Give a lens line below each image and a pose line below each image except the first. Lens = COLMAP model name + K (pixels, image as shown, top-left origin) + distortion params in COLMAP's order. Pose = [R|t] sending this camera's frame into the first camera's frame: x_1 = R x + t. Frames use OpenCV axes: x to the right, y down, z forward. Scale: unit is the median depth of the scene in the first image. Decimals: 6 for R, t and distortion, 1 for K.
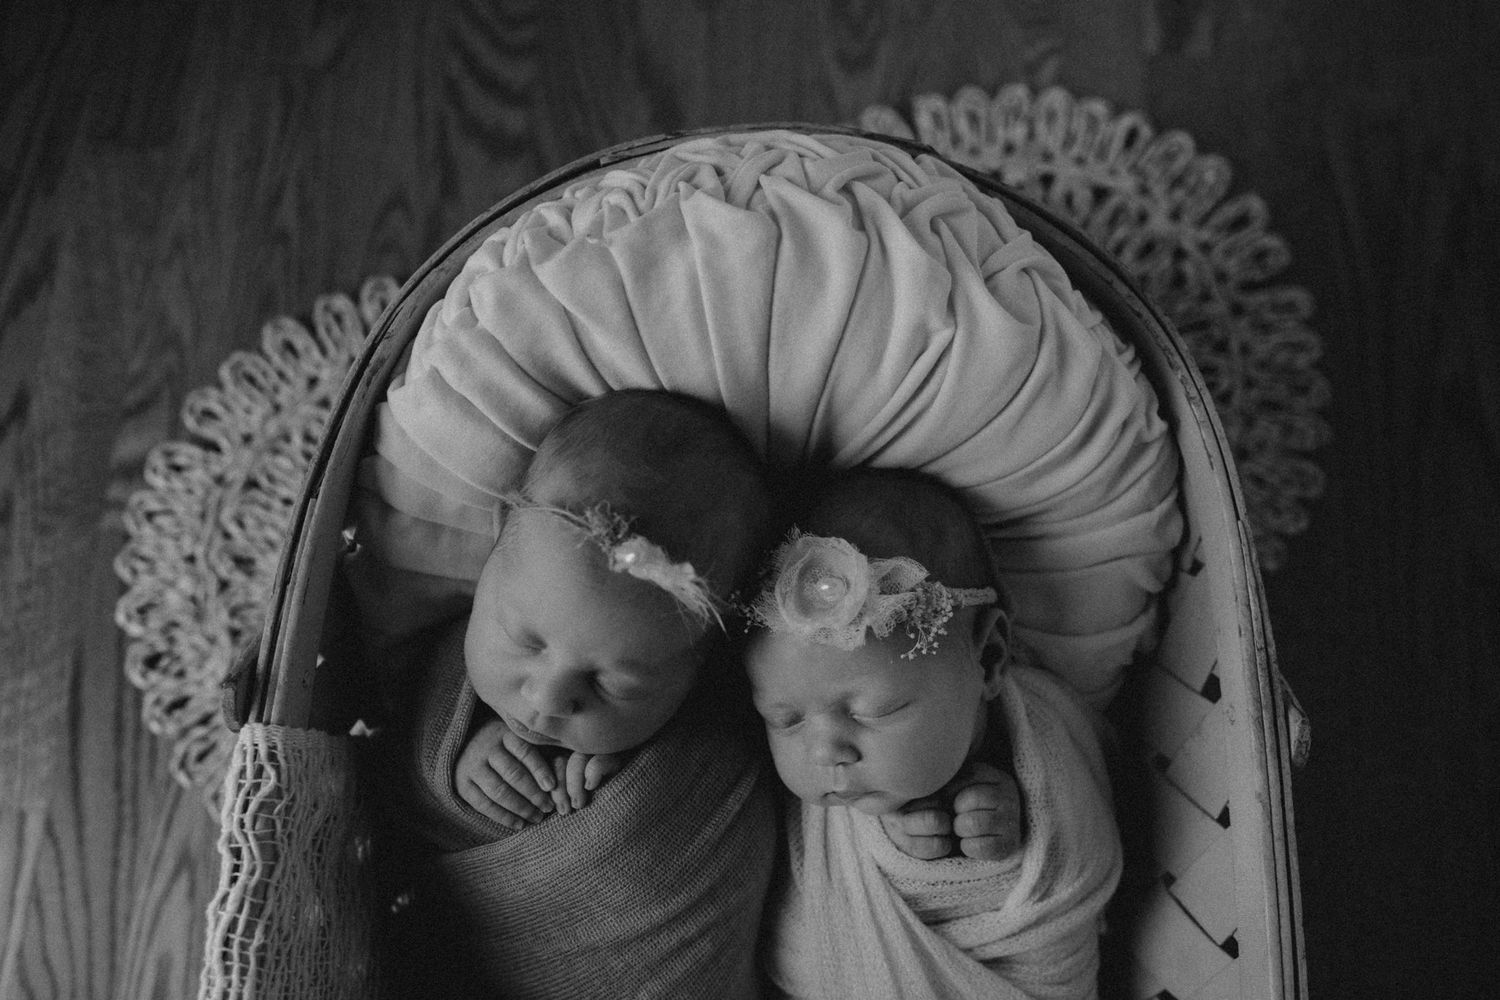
lens RADIAL K [[1397.4, 0, 757.0], [0, 1397.4, 503.6], [0, 0, 1]] dist [0.010483, 0.008109]
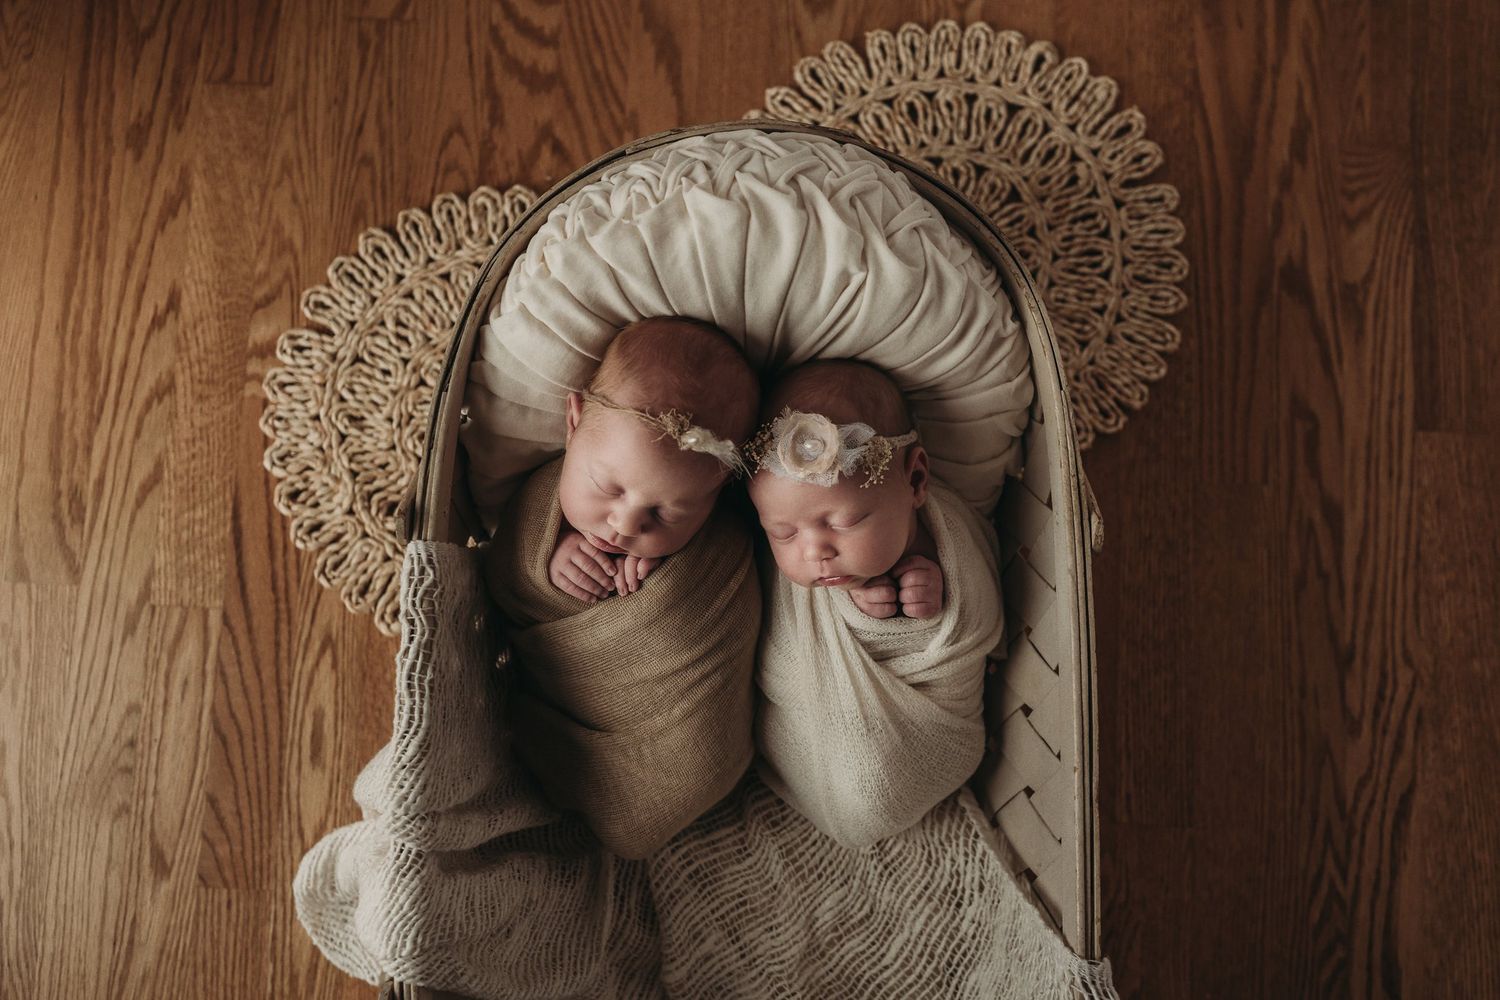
lens RADIAL K [[1419.8, 0, 773.1], [0, 1419.8, 467.4], [0, 0, 1]] dist [0.001813, 0.002310]
pose [[0.999720, -0.022886, 0.005970, 0.024386], [0.022074, 0.993468, 0.111958, -0.083639], [-0.008493, -0.111794, 0.993695, -0.513653]]
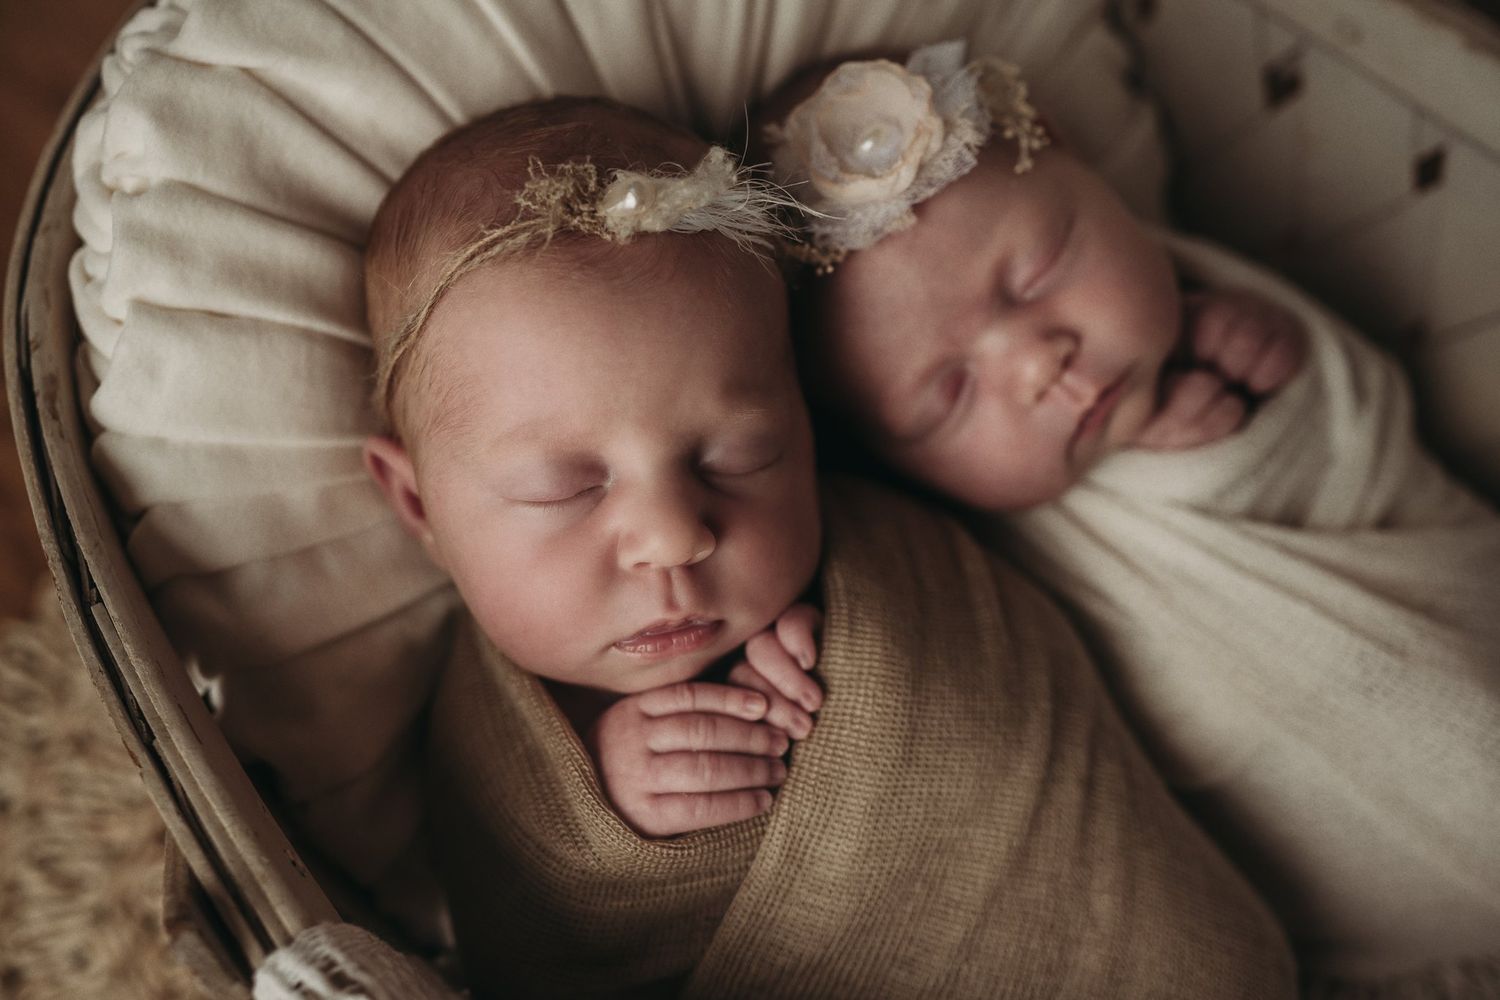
lens RADIAL K [[1419.8, 0, 773.1], [0, 1419.8, 467.4], [0, 0, 1]] dist [0.001813, 0.002310]
pose [[0.715255, -0.623502, 0.315682, -0.261134], [0.683815, 0.717618, -0.131986, 0.207286], [-0.144246, 0.310272, 0.939641, 0.407082]]
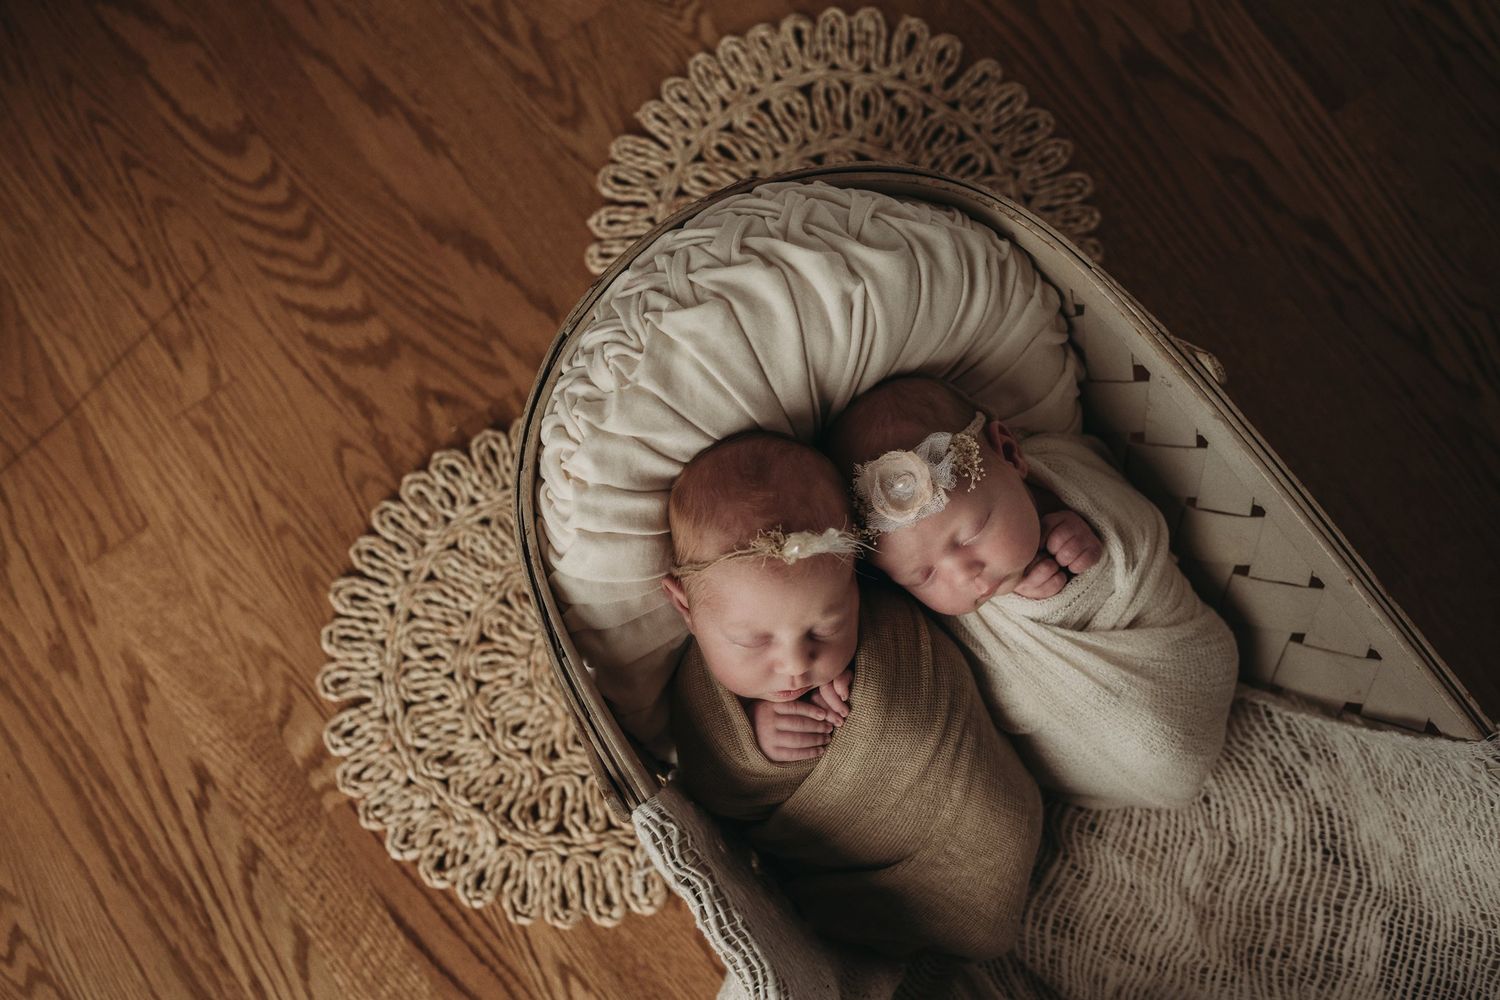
lens RADIAL K [[1427.0, 0, 745.3], [0, 1427.0, 509.1], [0, 0, 1]] dist [0.014585, 0.012723]
pose [[0.790931, -0.607345, 0.074566, -0.186166], [0.600567, 0.793841, 0.095583, -0.142046], [-0.117246, -0.030817, 0.992625, -0.396699]]
